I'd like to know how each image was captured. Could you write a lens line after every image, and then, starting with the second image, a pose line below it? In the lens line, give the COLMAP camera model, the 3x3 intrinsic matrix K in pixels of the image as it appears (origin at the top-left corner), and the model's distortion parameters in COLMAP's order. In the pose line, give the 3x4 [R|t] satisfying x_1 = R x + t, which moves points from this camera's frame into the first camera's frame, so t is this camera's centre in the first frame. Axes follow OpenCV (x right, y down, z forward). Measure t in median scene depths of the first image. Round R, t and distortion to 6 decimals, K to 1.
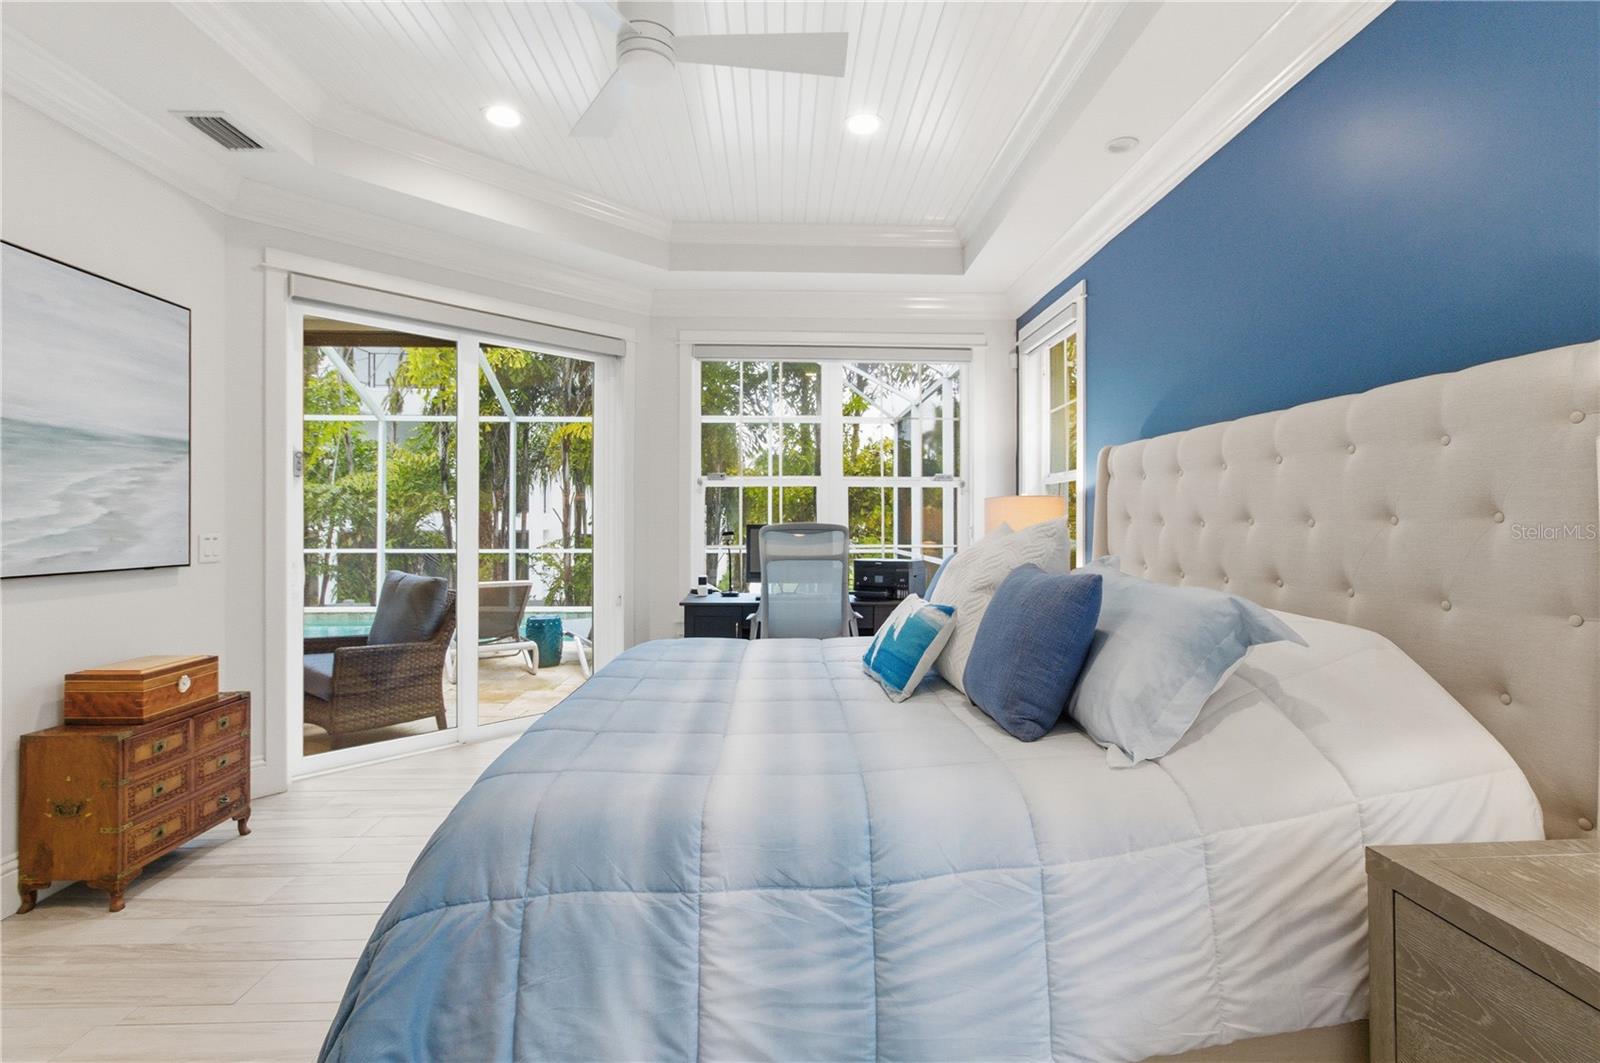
lens RADIAL K [[747.9, 0, 805.3], [0, 747.9, 522.0], [0, 0, 1]] dist [-0.008508, 0.006390]
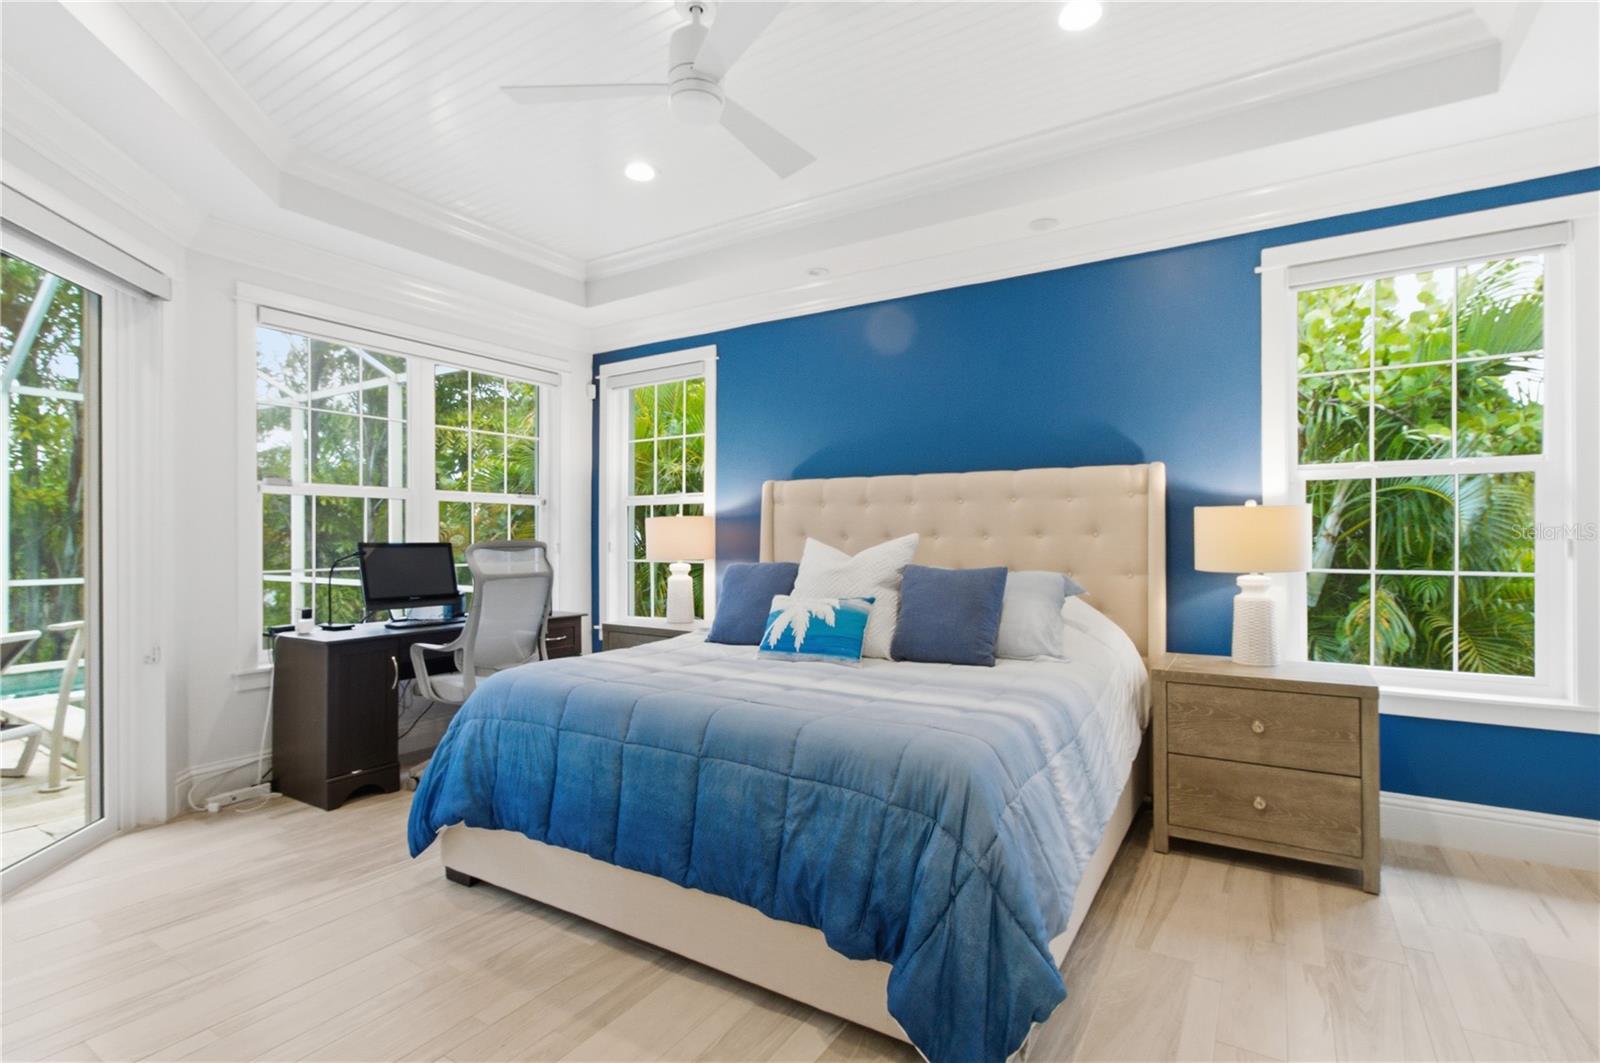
lens RADIAL K [[747.9, 0, 797.7], [0, 747.9, 531.1], [0, 0, 1]] dist [-0.008508, 0.006390]
pose [[0.580286, 0.001481, 0.814412, -0.575036], [0.003069, 0.999987, -0.004006, -0.004297], [-0.814407, 0.004824, 0.580274, 0.155922]]
